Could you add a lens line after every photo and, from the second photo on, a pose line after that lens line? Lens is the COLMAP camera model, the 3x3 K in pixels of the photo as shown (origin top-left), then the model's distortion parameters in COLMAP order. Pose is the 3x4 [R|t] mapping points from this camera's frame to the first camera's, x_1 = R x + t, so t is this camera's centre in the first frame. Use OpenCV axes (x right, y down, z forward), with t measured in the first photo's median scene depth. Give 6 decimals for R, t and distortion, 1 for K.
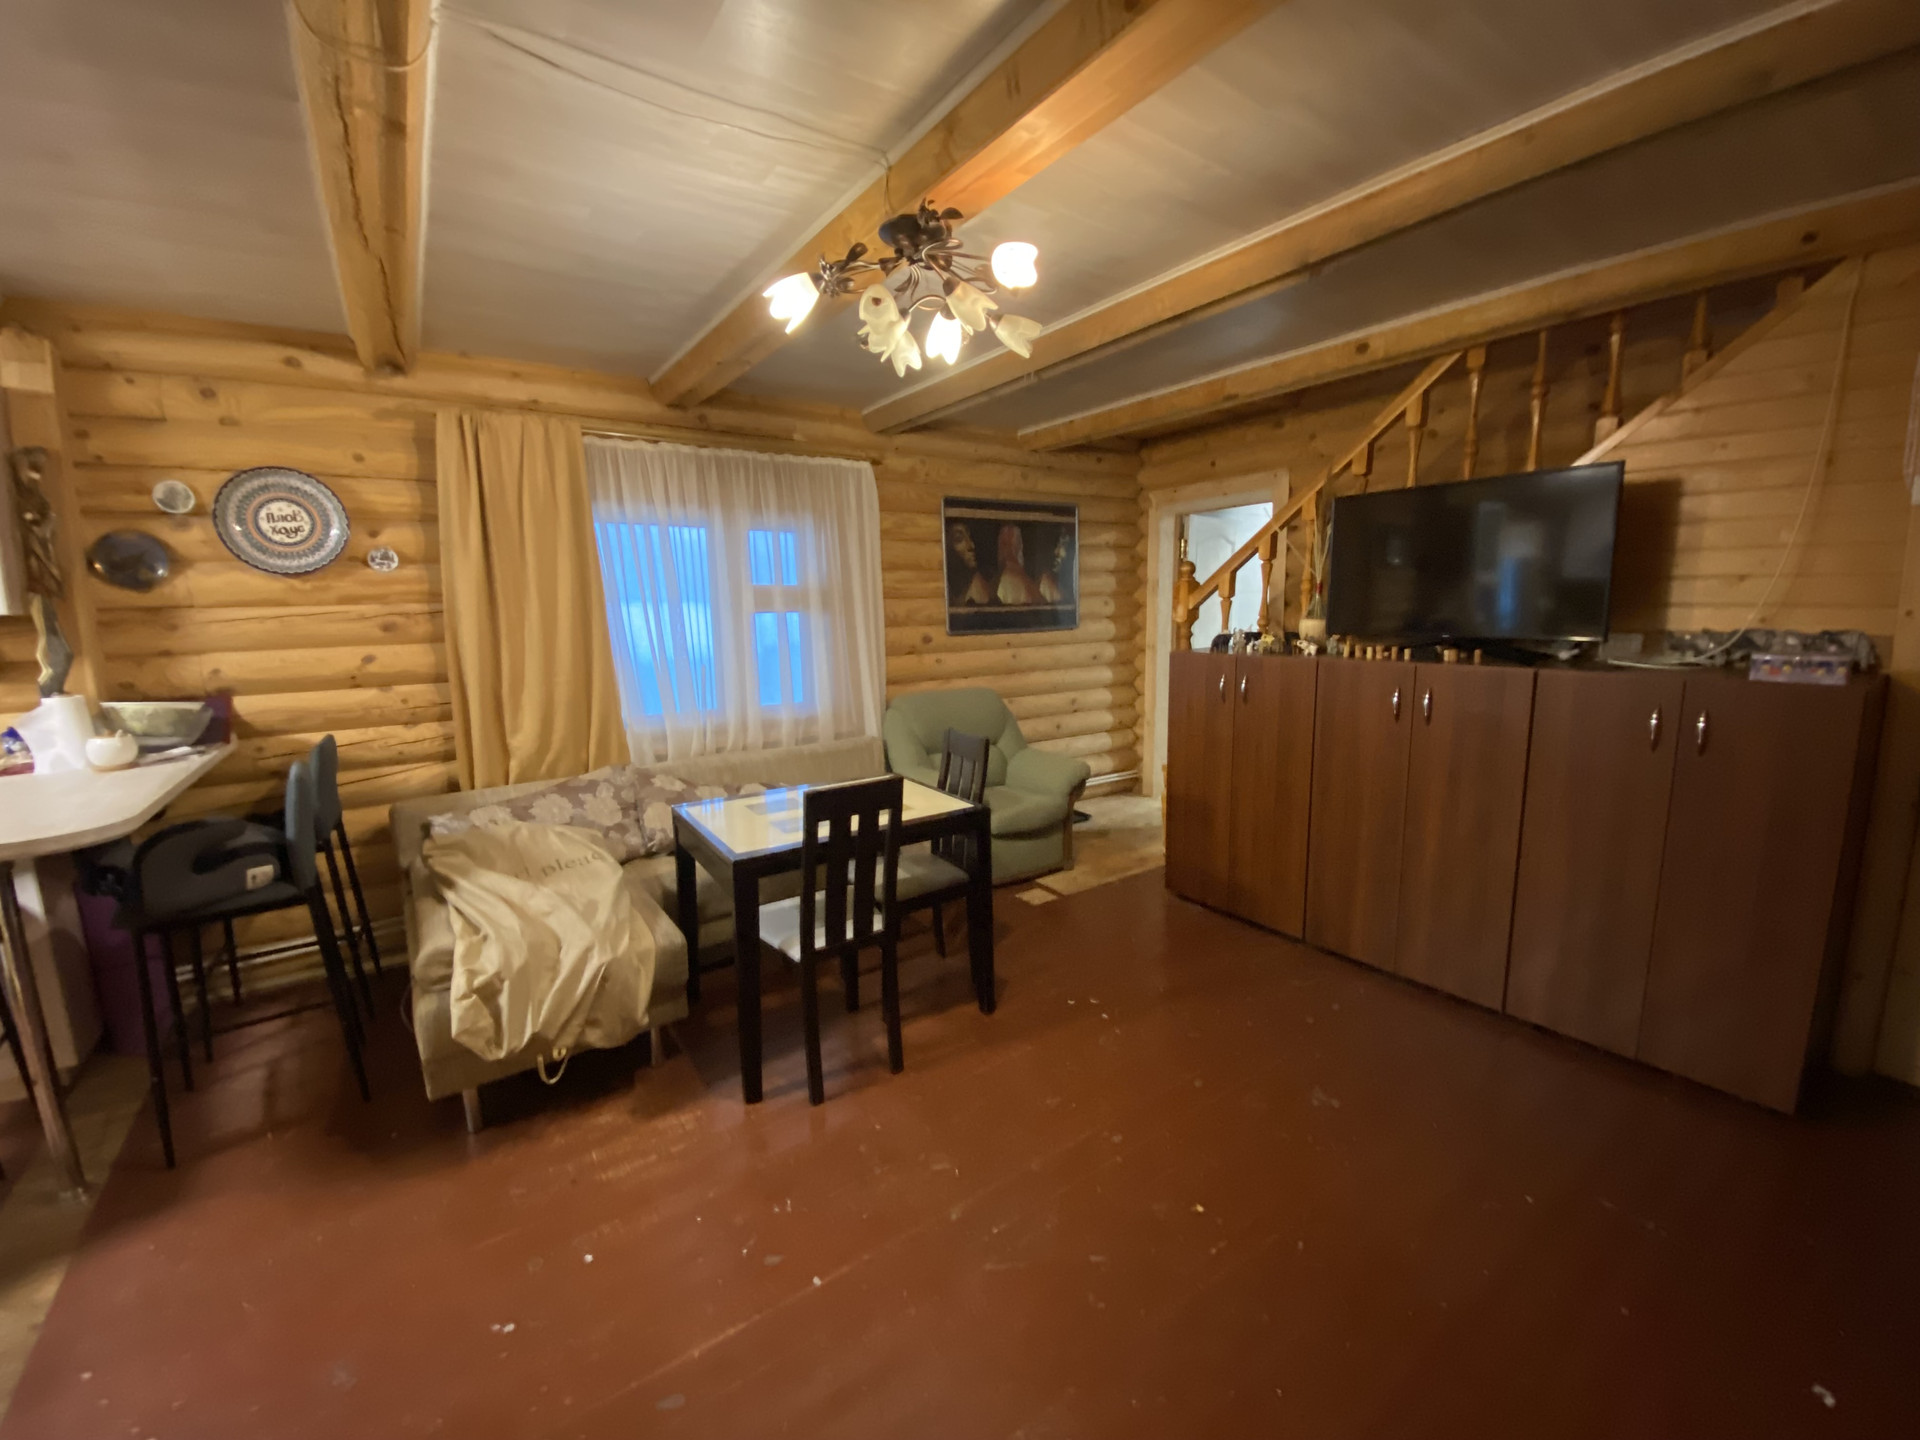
lens RADIAL K [[779.3, 0, 959.3], [0, 779.3, 729.0], [0, 0, 1]] dist [0.042636, -0.028998]
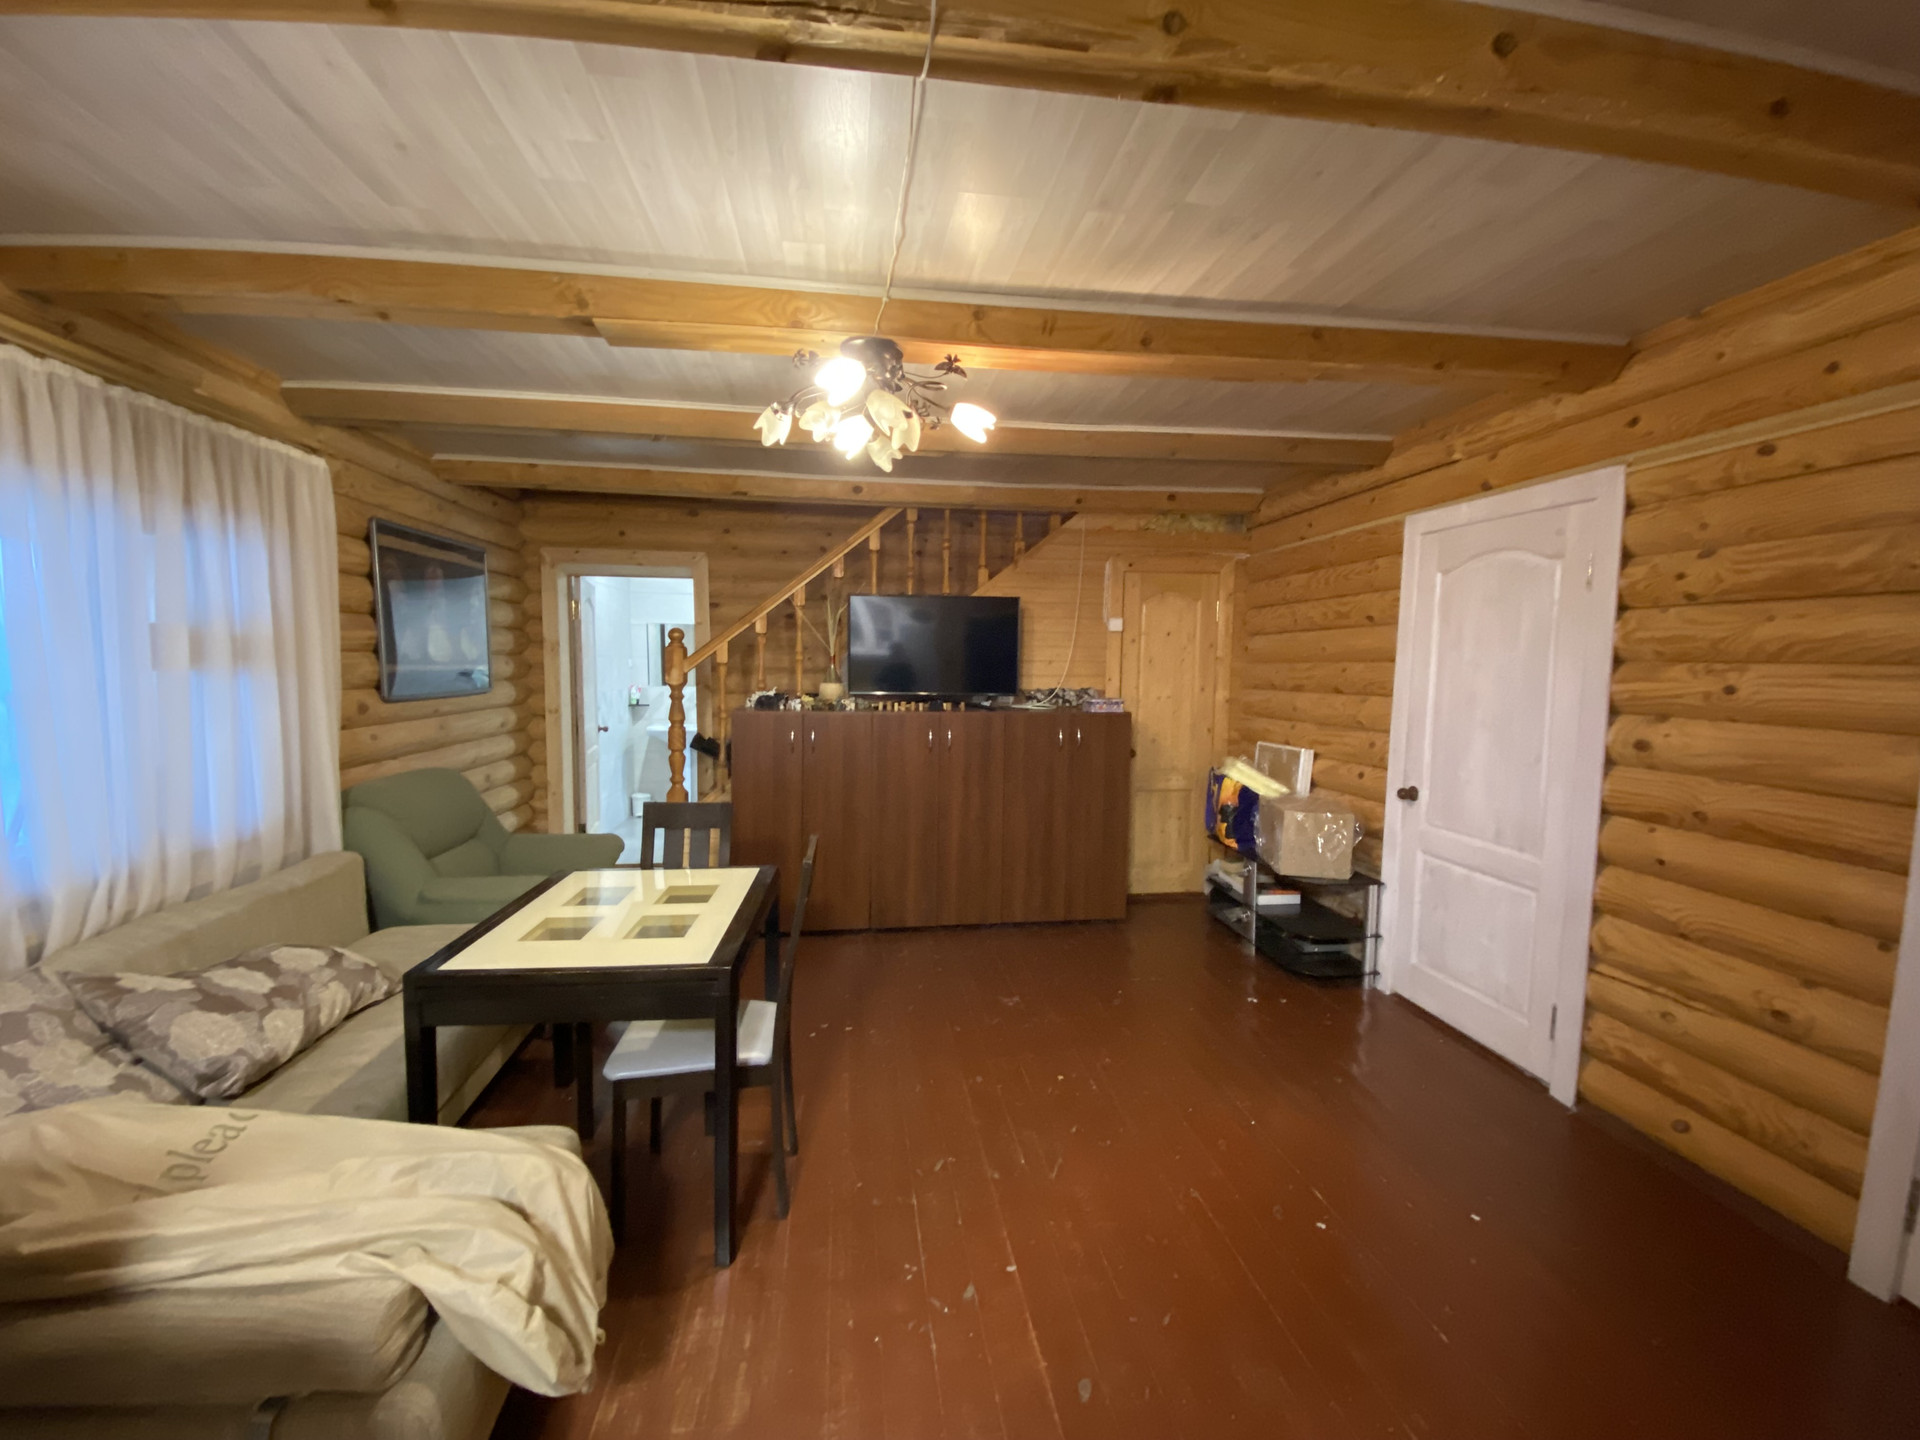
lens RADIAL K [[779.3, 0, 959.3], [0, 779.3, 729.0], [0, 0, 1]] dist [0.042636, -0.028998]
pose [[0.447956, -0.052717, 0.892500, -0.511961], [0.123381, 0.992354, -0.003312, -0.028926], [-0.885501, 0.111601, 0.451035, 0.206951]]
